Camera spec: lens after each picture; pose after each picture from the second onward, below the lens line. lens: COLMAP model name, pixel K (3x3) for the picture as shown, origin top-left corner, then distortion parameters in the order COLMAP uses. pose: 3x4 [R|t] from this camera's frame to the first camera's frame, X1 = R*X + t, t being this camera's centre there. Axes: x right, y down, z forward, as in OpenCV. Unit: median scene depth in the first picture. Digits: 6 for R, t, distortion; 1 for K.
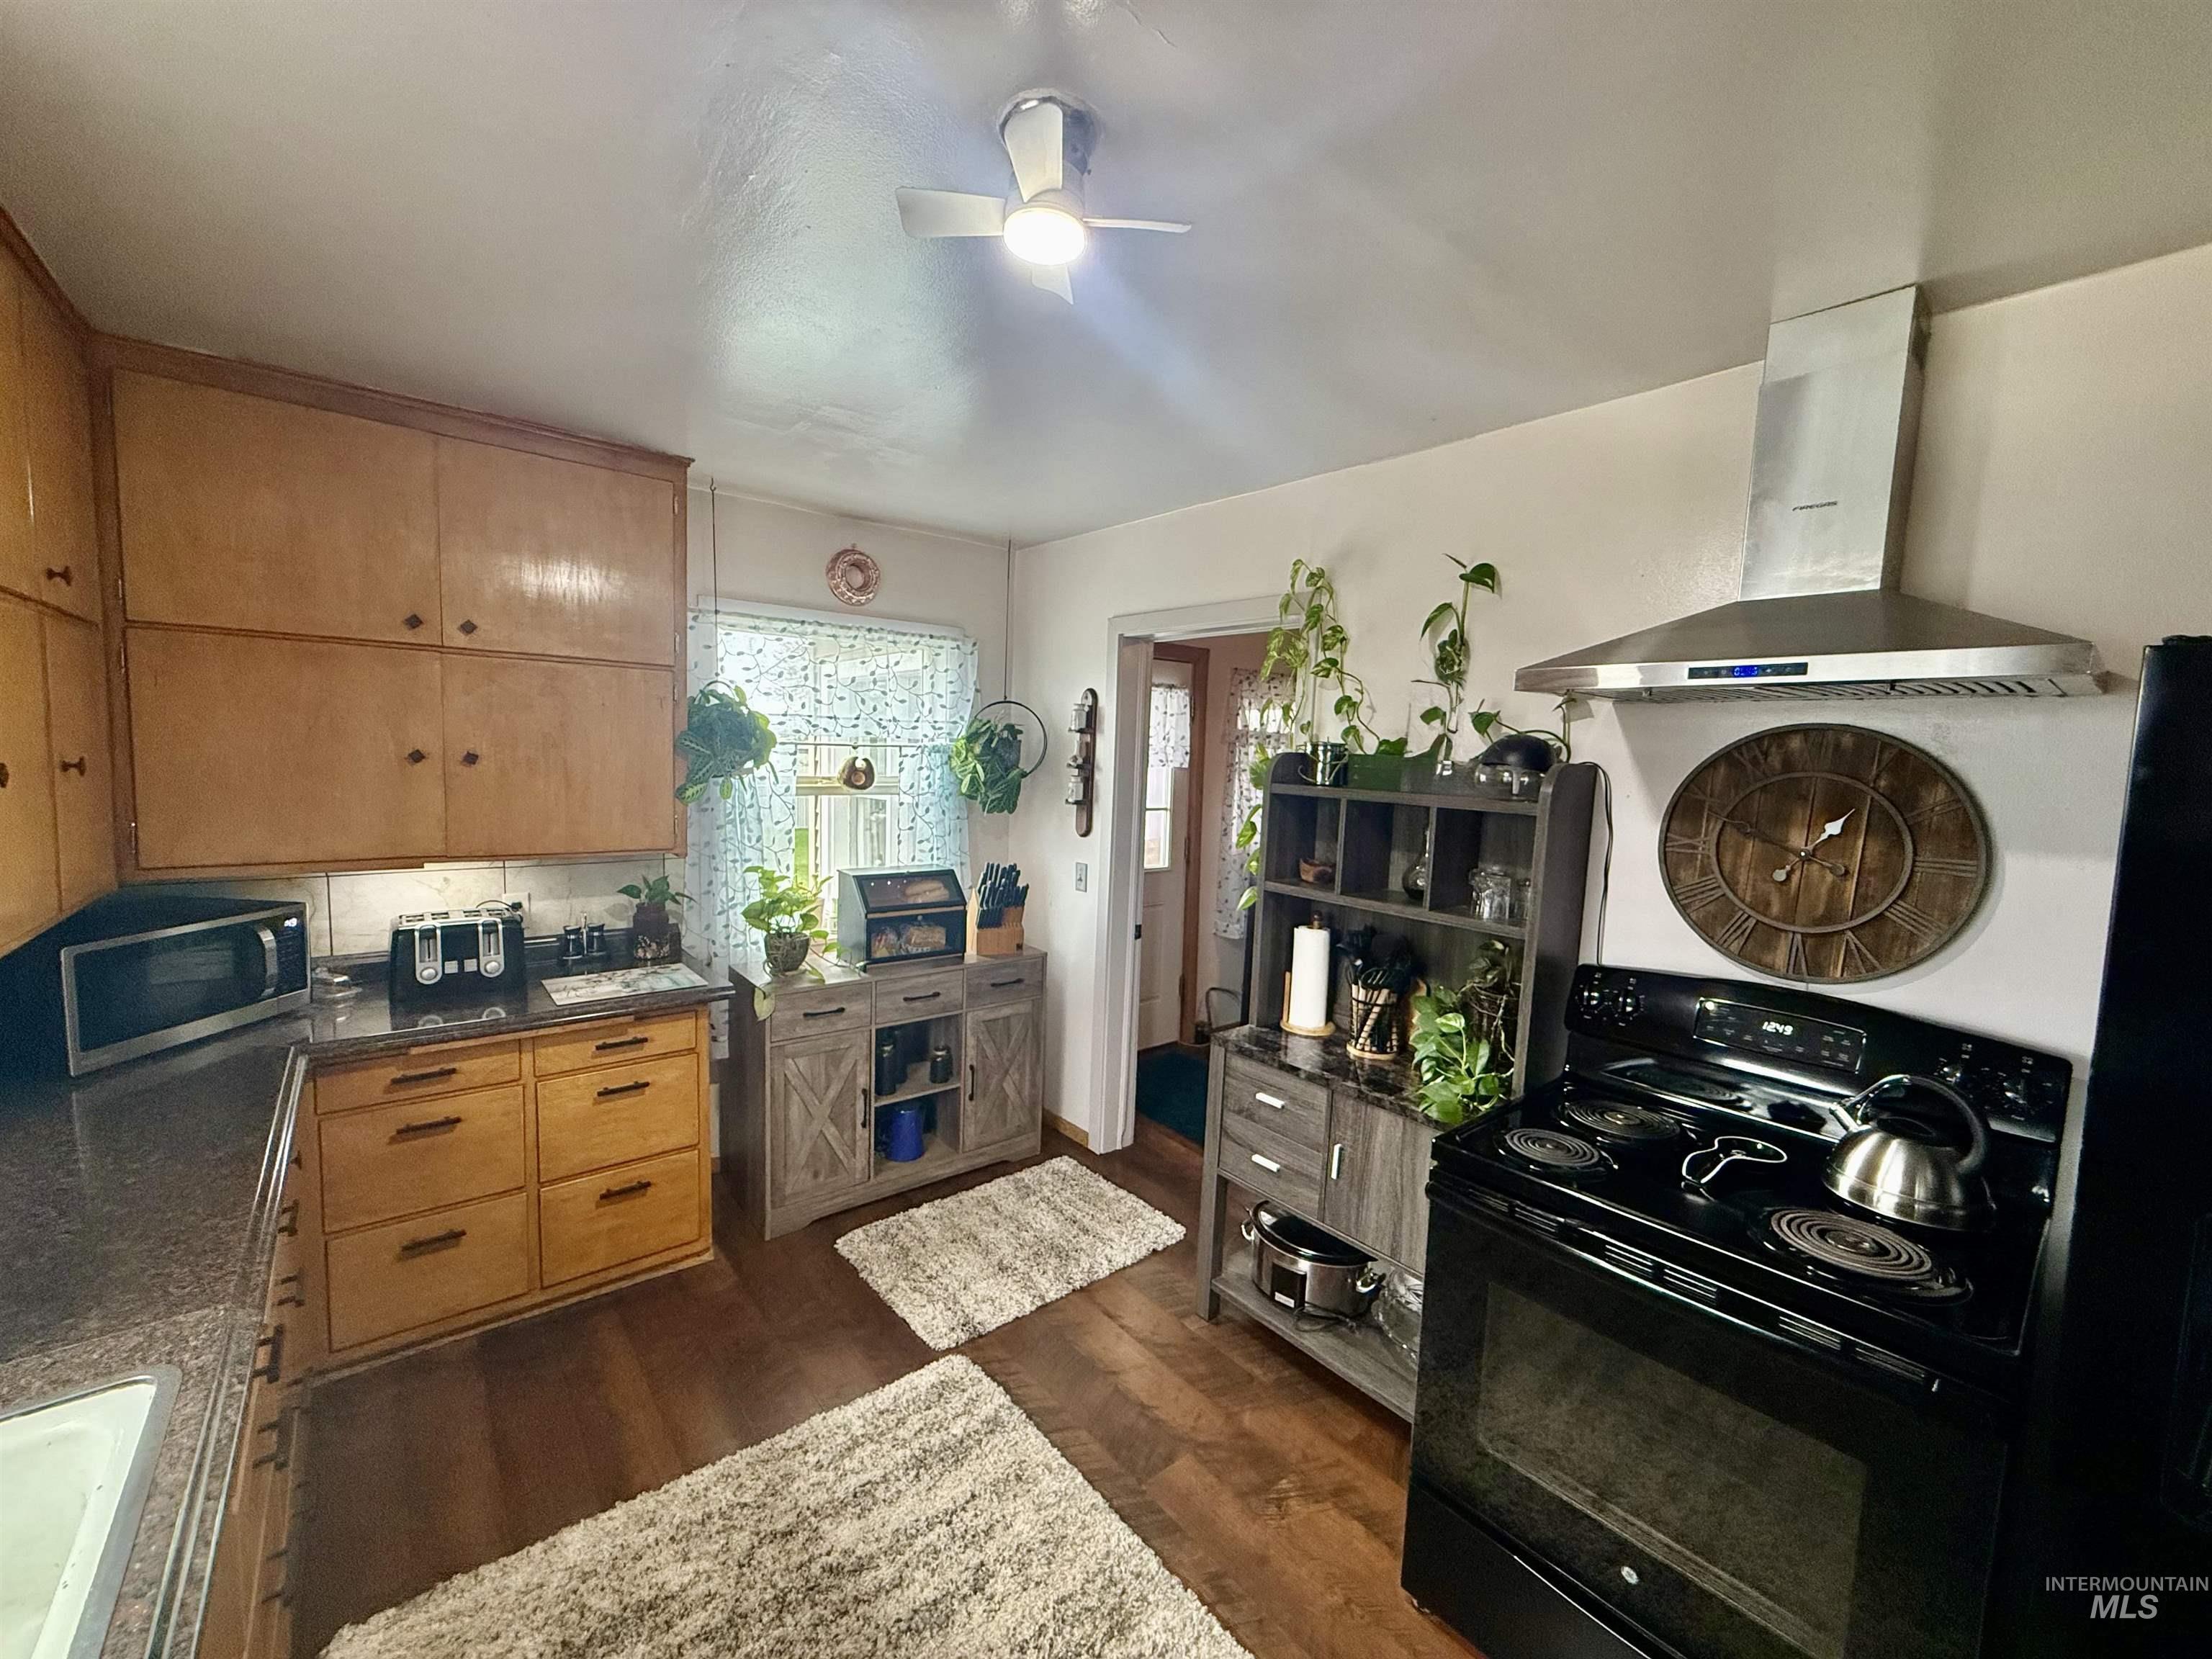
lens RADIAL K [[887.5, 0, 1100.7], [0, 887.5, 832.7], [0, 0, 1]] dist [-0.000271, -0.000270]
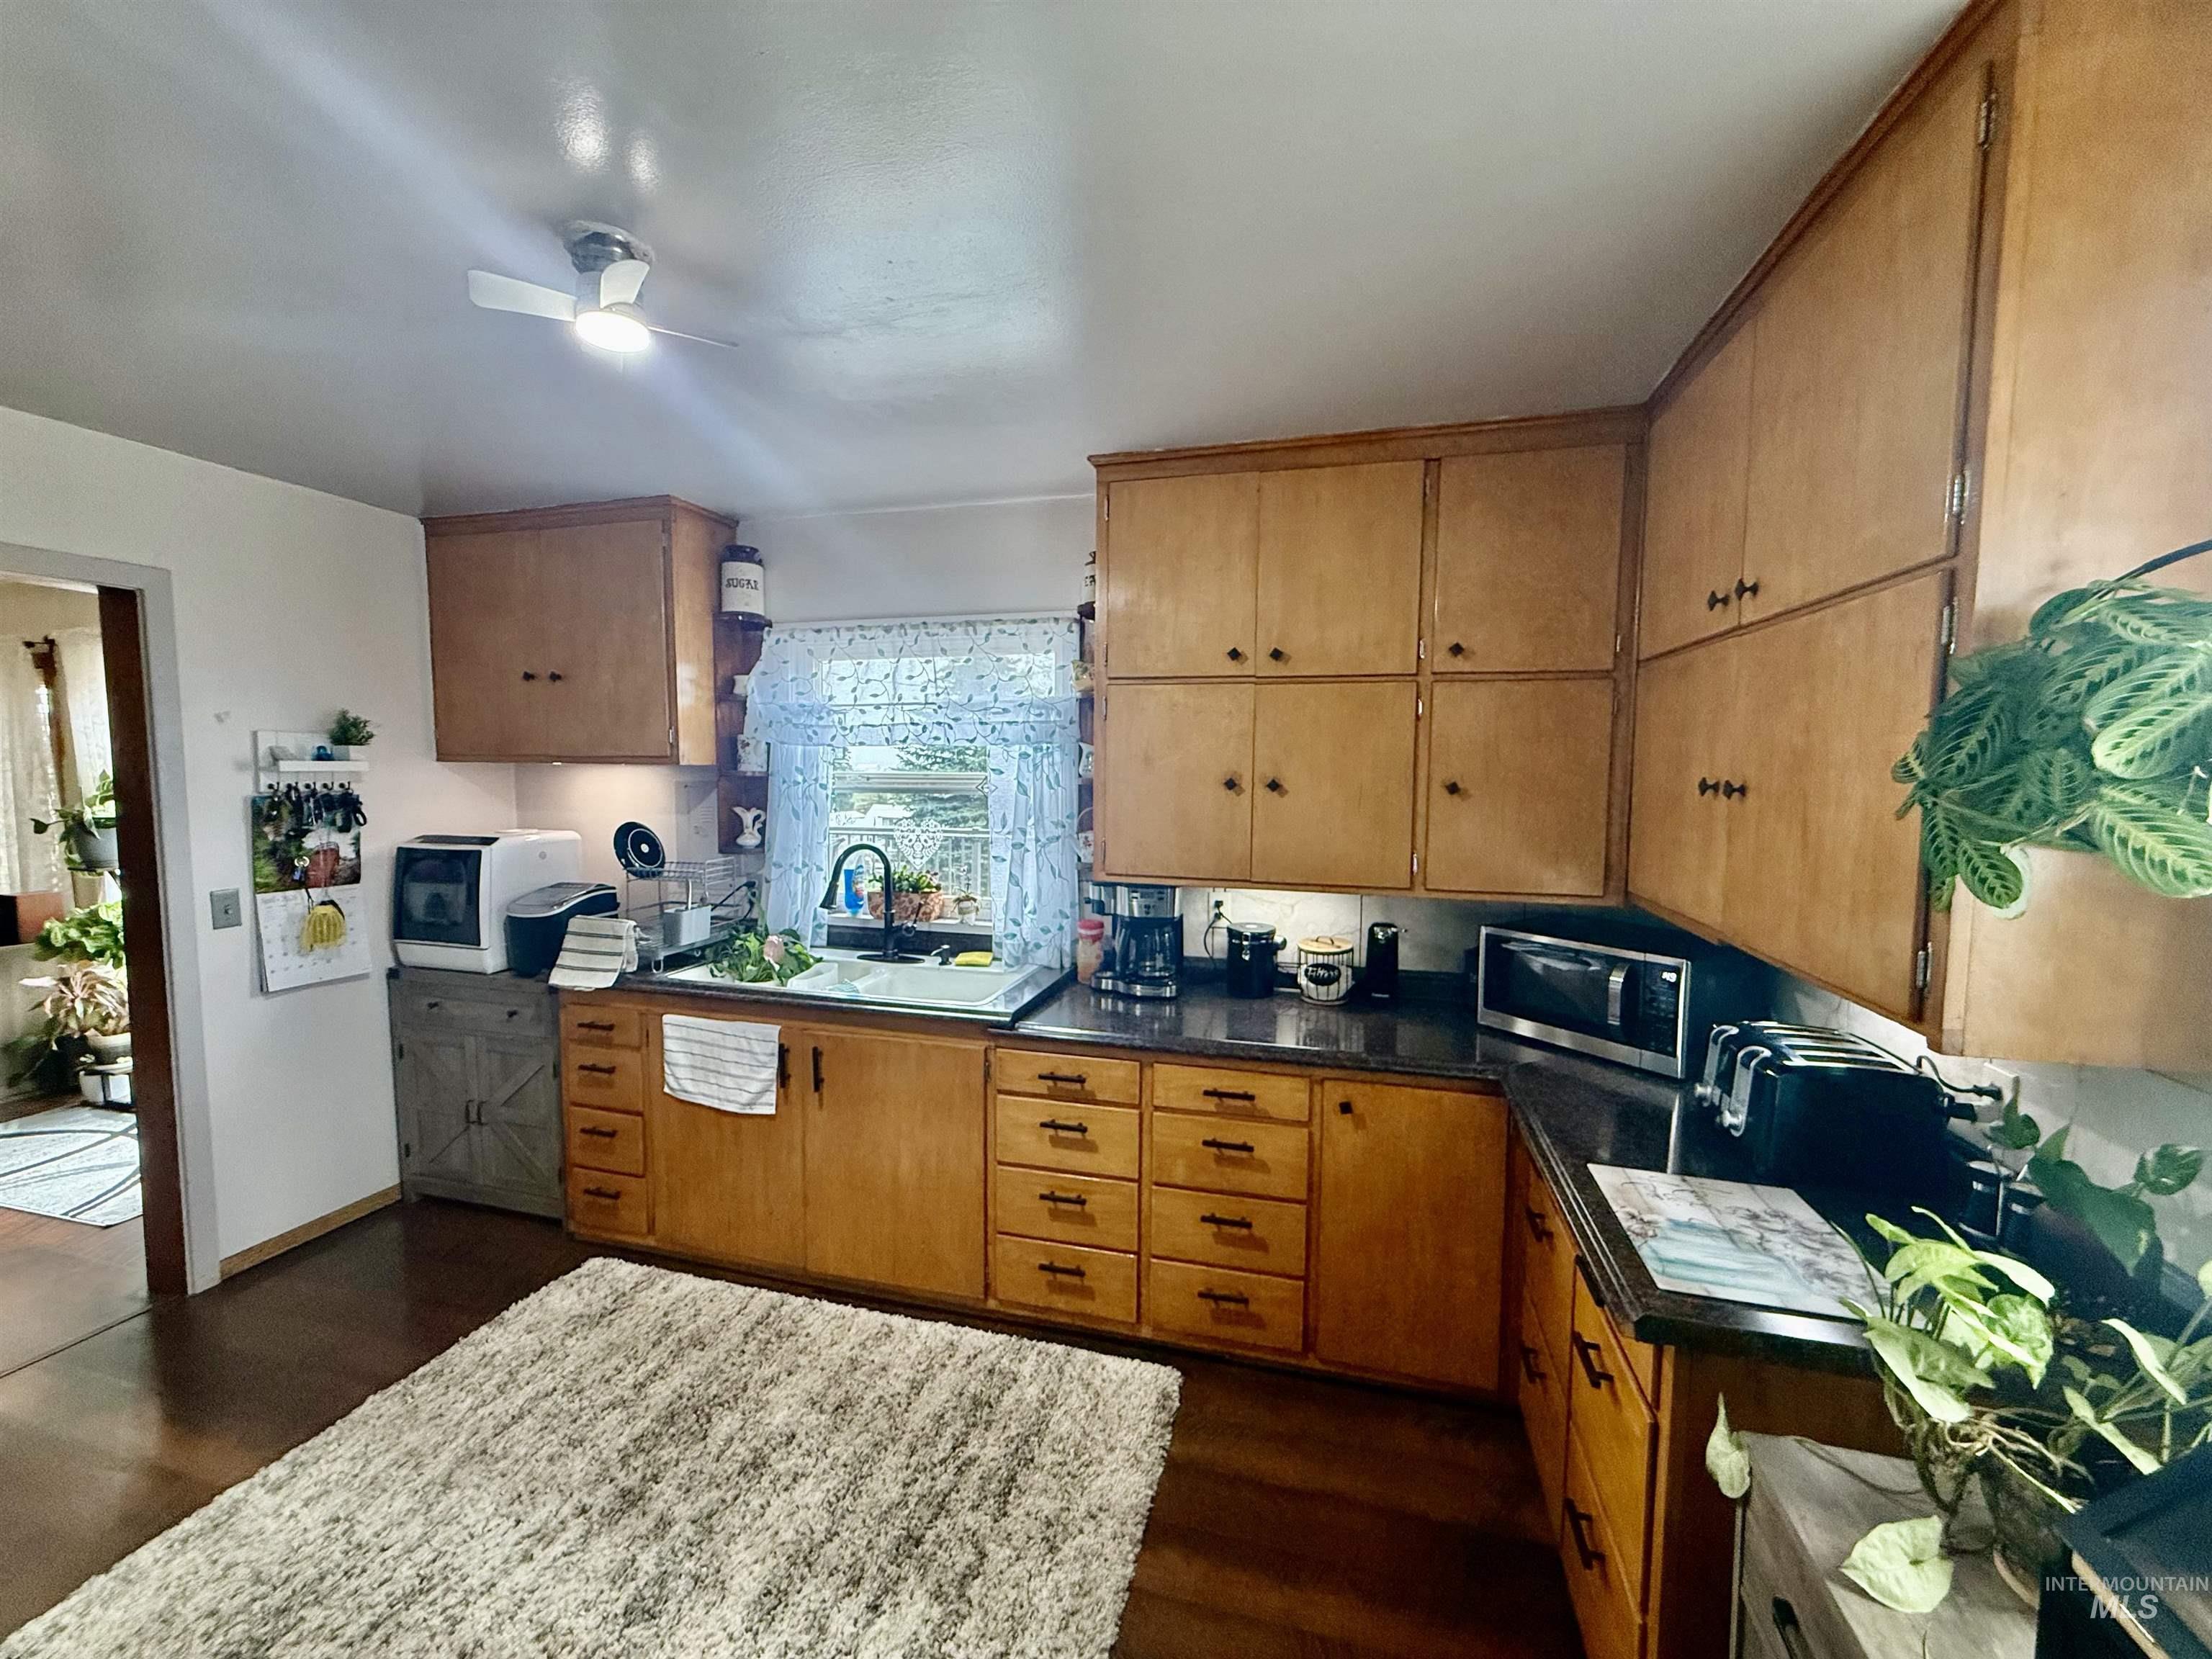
lens RADIAL K [[887.5, 0, 1109.2], [0, 887.5, 838.6], [0, 0, 1]] dist [-0.000271, -0.000270]
pose [[-0.810683, 0.014232, -0.585313, 0.038846], [-0.085549, 0.986096, 0.142466, -0.084362], [0.579202, 0.165568, -0.798193, 1.030047]]
